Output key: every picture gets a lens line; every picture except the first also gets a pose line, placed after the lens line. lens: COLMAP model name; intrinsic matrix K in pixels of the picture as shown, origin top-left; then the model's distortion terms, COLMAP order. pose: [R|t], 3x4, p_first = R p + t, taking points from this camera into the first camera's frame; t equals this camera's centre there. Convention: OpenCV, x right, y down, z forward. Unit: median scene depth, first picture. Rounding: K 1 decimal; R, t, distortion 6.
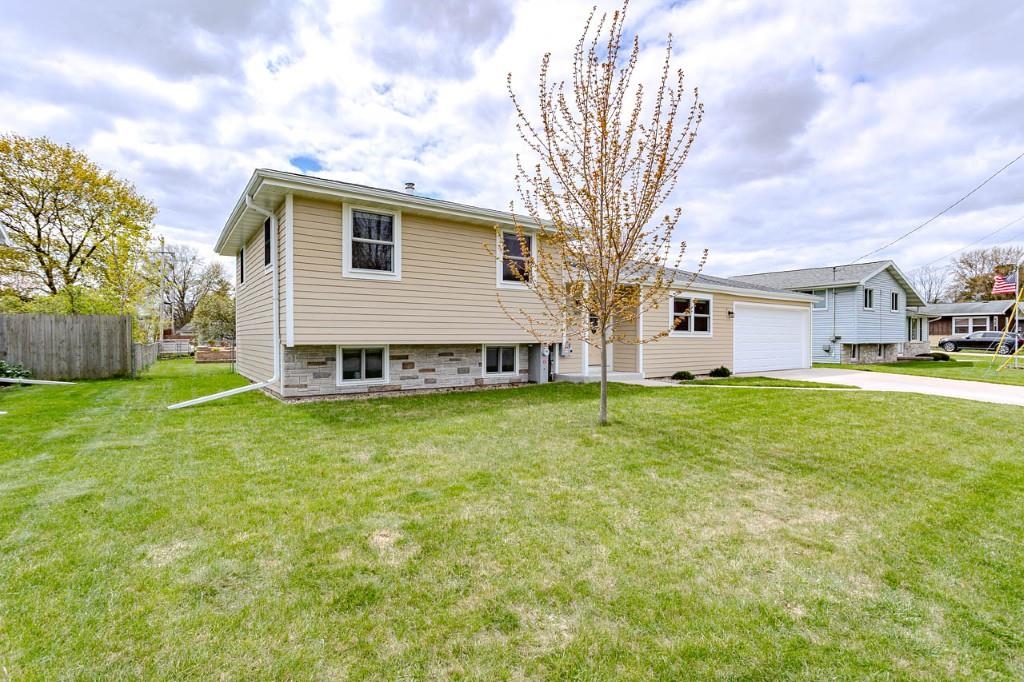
lens RADIAL K [[485.3, 0, 501.5], [0, 485.3, 343.3], [0, 0, 1]] dist [0.000939, 0.001033]
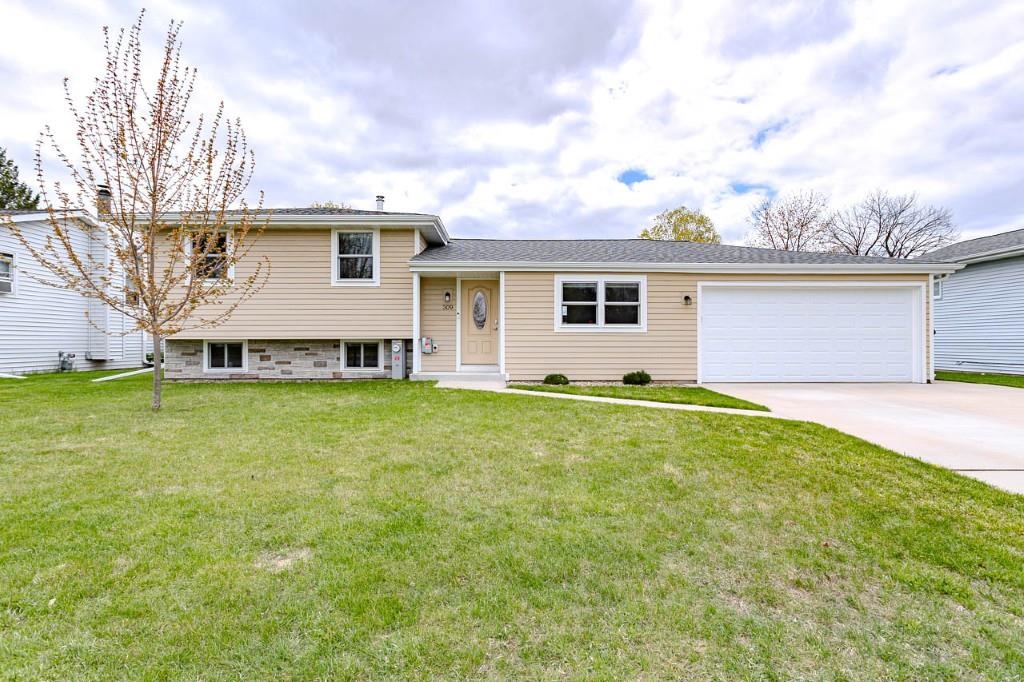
lens RADIAL K [[485.3, 0, 532.3], [0, 485.3, 333.7], [0, 0, 1]] dist [0.000939, 0.001033]
pose [[0.831466, -0.009799, -0.555489, 0.912851], [-0.004568, 0.999690, -0.024473, 0.012382], [0.555557, 0.022886, 0.831163, 0.357355]]
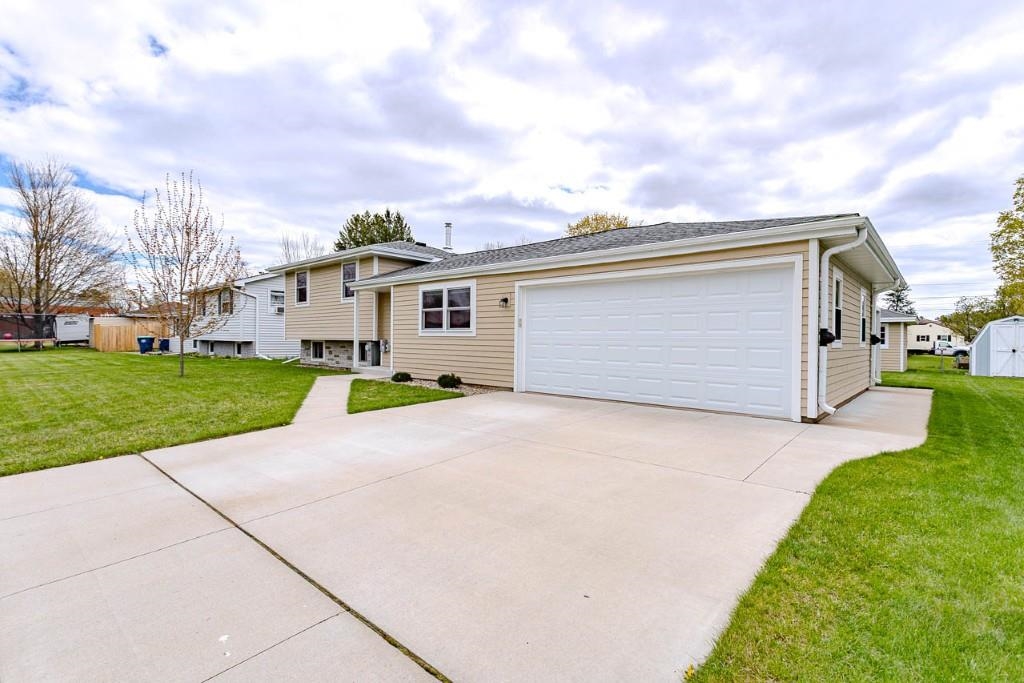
lens RADIAL K [[485.3, 0, 518.6], [0, 485.3, 344.1], [0, 0, 1]] dist [0.000939, 0.001033]
pose [[0.237085, 0.011531, -0.971420, 1.532020], [-0.017960, 0.999811, 0.007485, -0.008461], [0.971323, 0.015672, 0.237247, 1.147646]]
